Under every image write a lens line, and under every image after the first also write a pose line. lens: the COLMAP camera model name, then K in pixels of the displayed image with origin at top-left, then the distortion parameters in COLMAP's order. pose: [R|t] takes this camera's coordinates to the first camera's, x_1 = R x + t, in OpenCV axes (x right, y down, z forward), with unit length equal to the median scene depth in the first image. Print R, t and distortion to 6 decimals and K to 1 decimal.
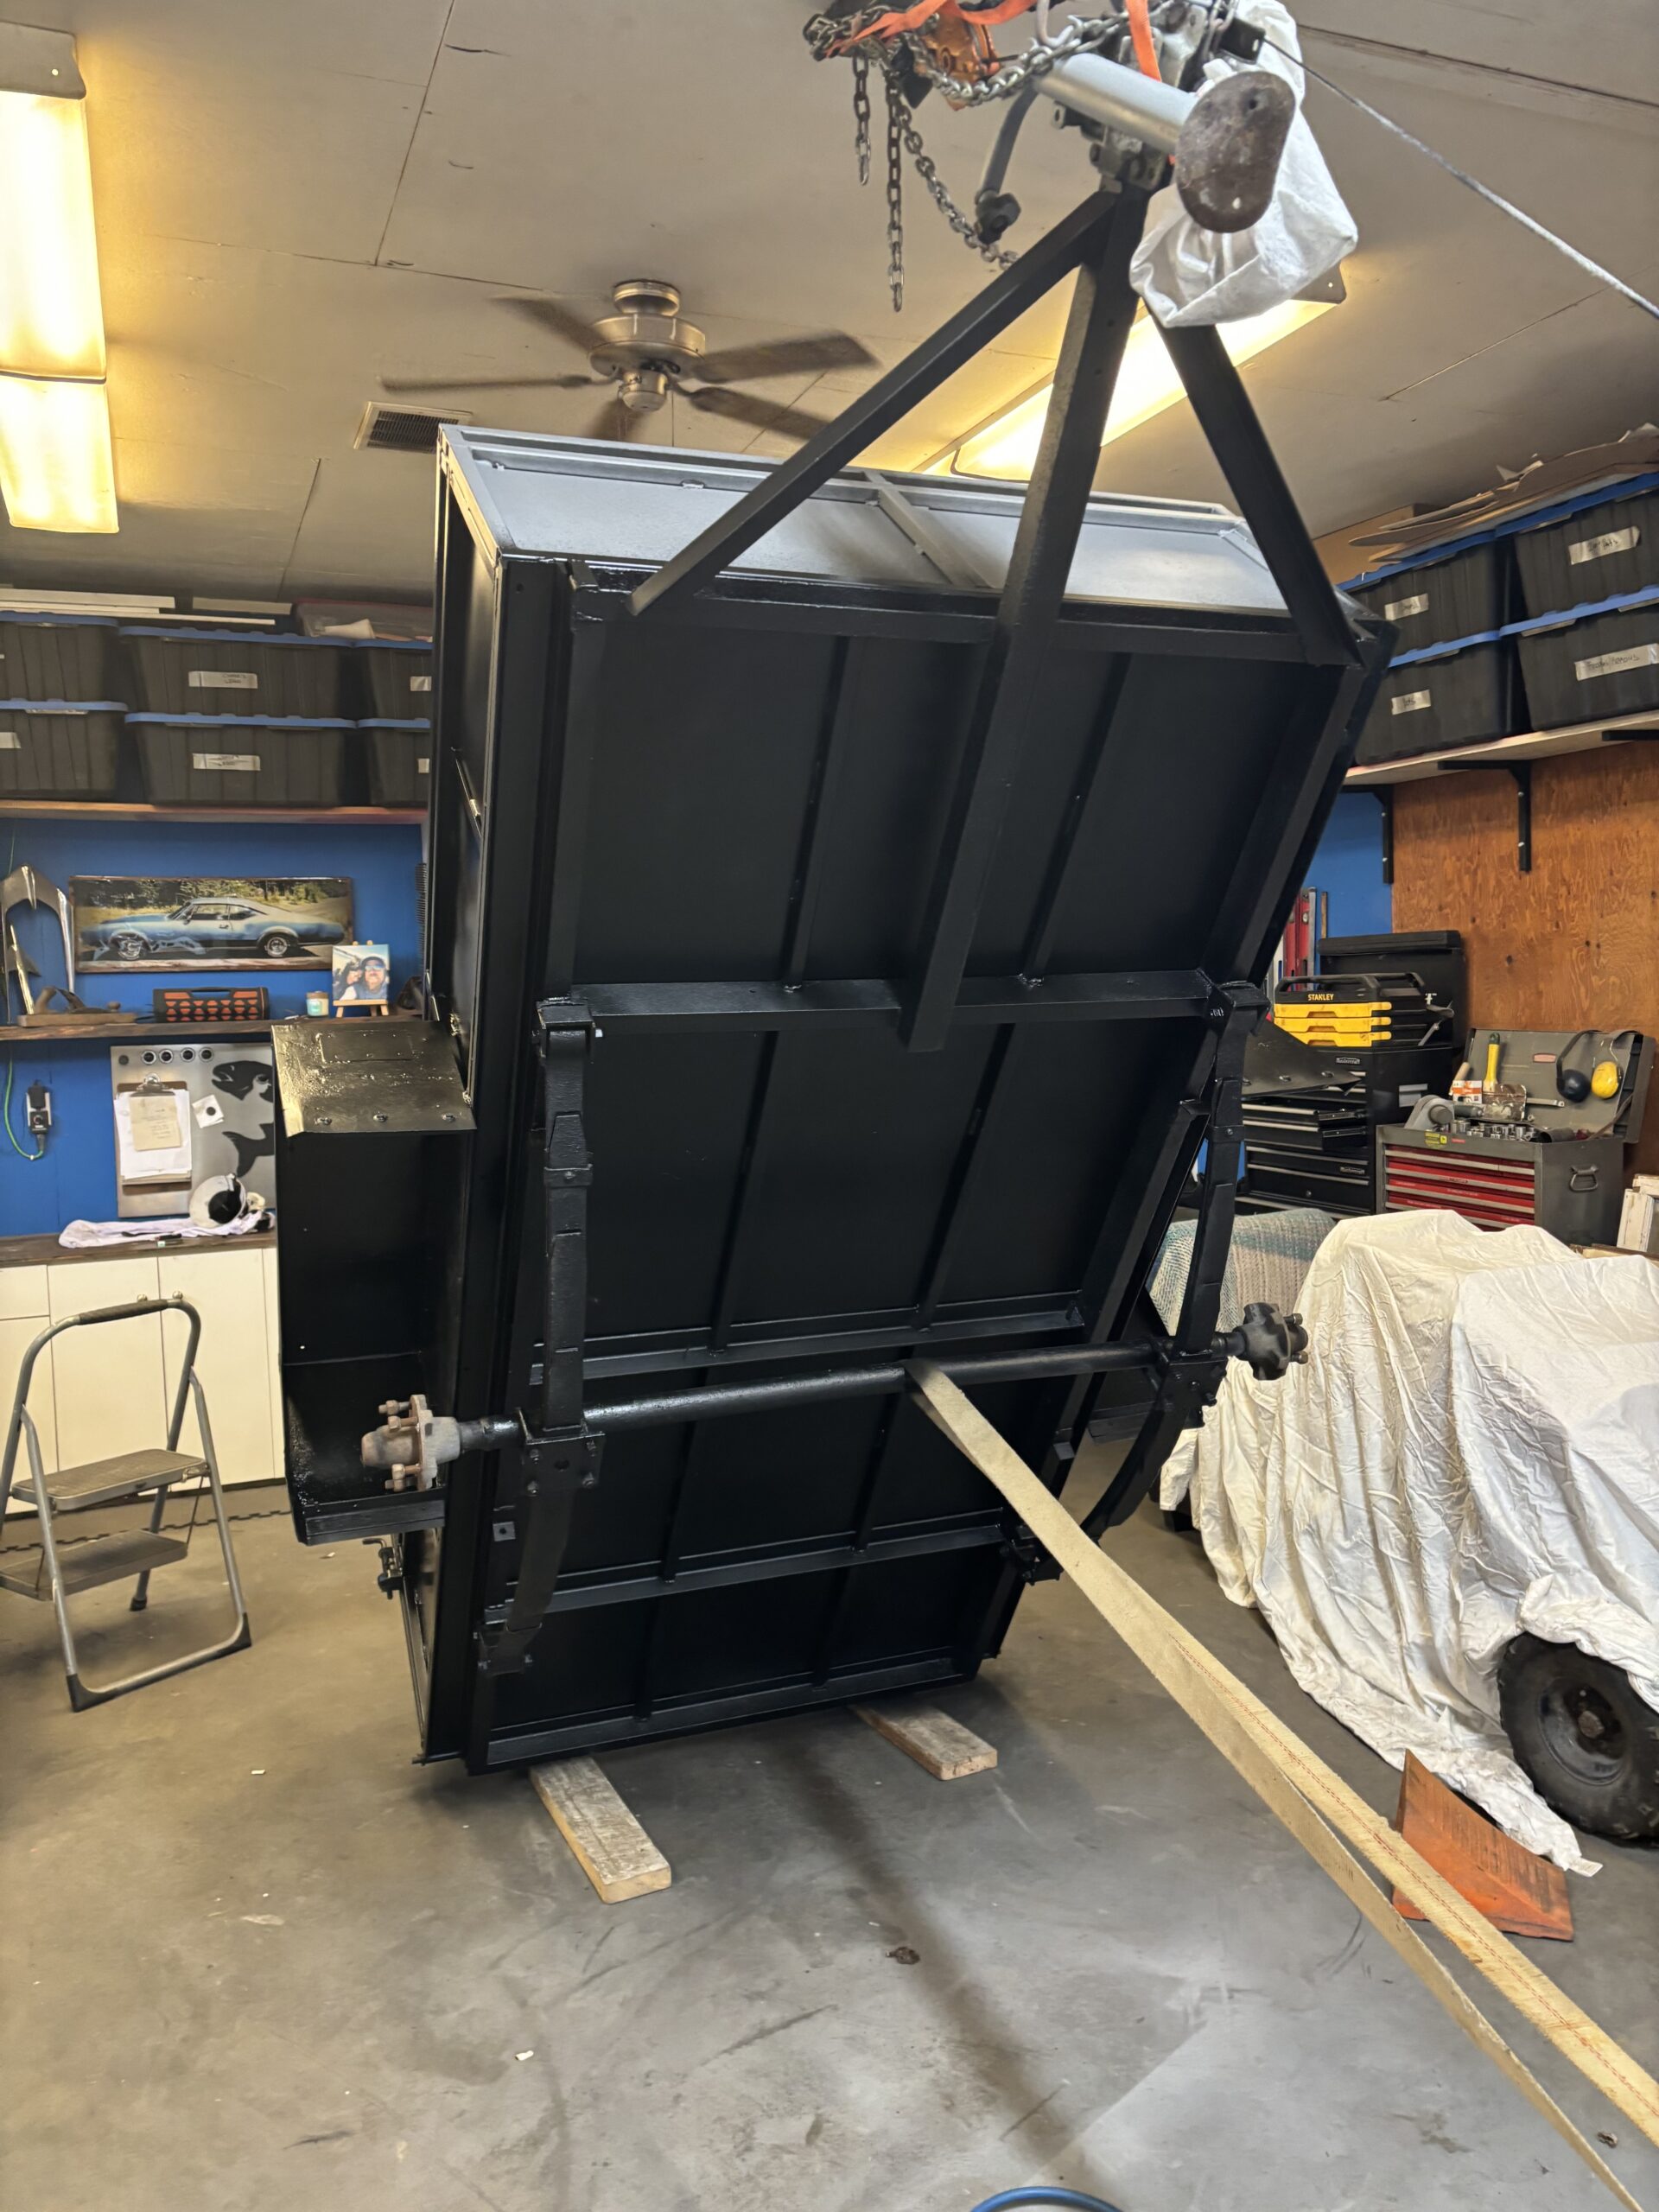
lens RADIAL K [[1645.0, 0, 838.0], [0, 1645.0, 1112.0], [0, 0, 1]] dist [0.007970, 0.008371]
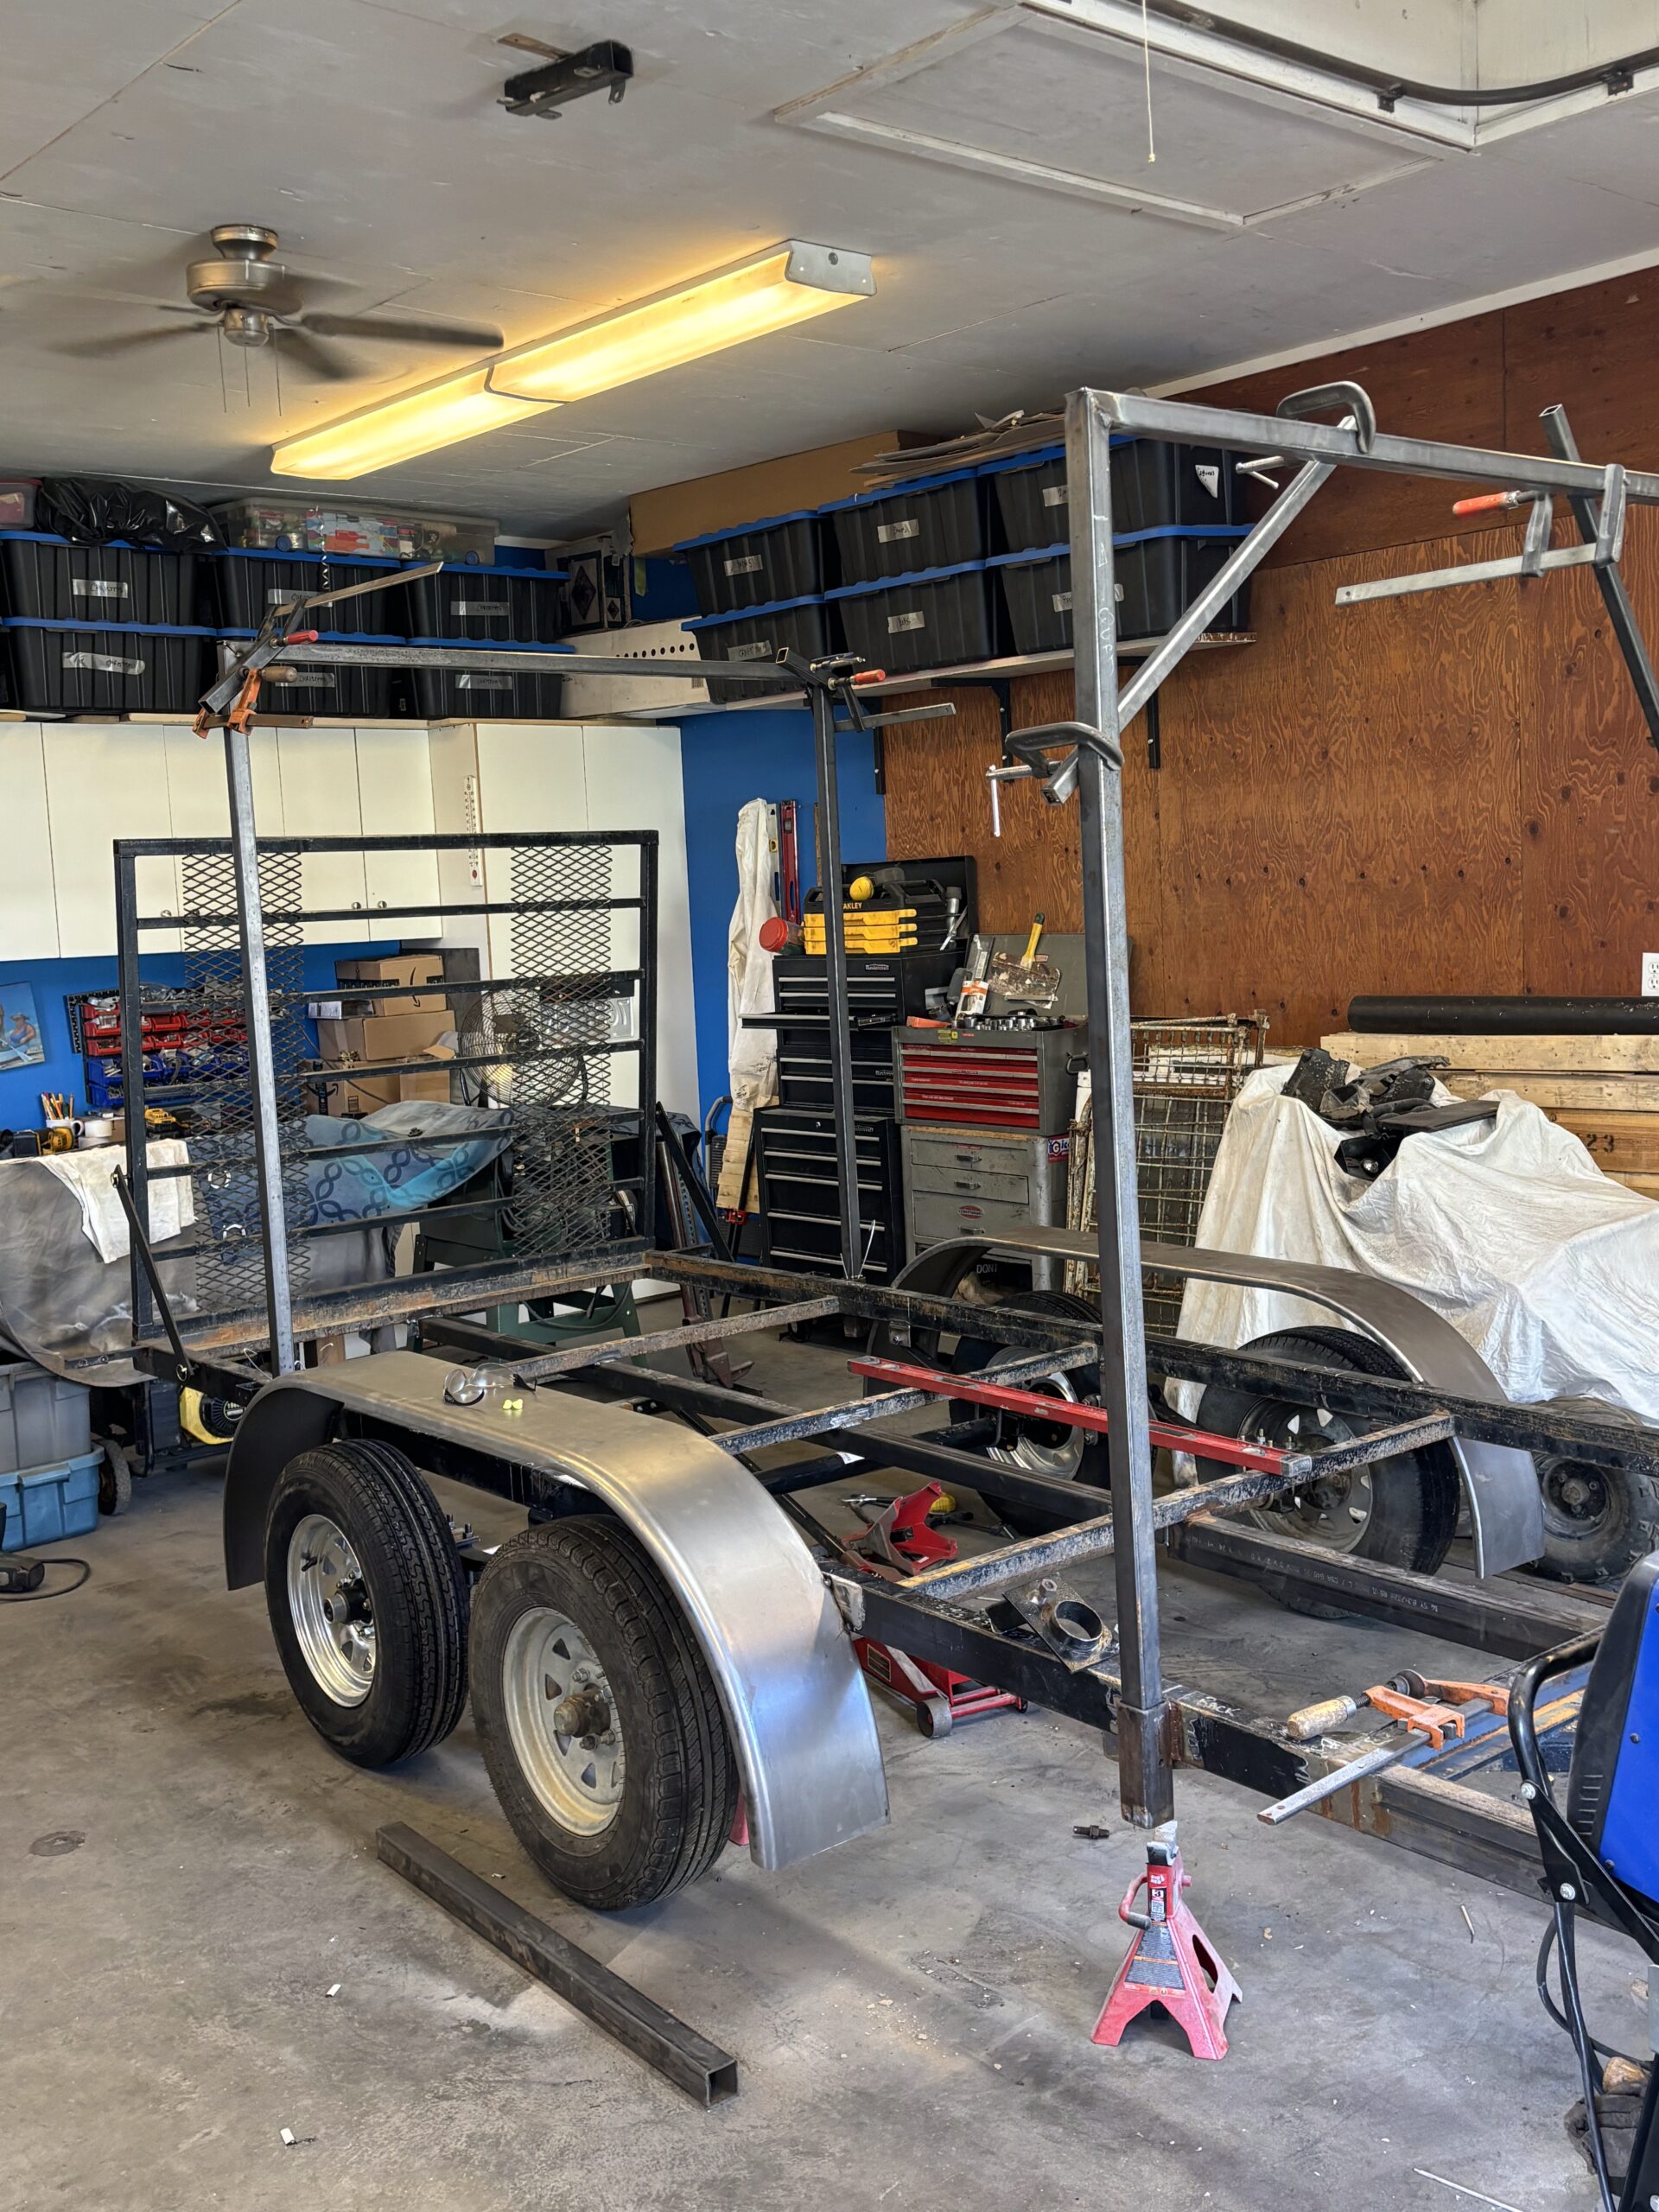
lens RADIAL K [[2156.0, 0, 796.2], [0, 2156.0, 1106.5], [0, 0, 1]] dist [0.044477, -0.006384]
pose [[0.946266, -0.051585, 0.319248, -0.161747], [0.047822, 0.998663, 0.019619, 0.028055], [-0.319833, -0.003298, 0.947468, -0.264720]]
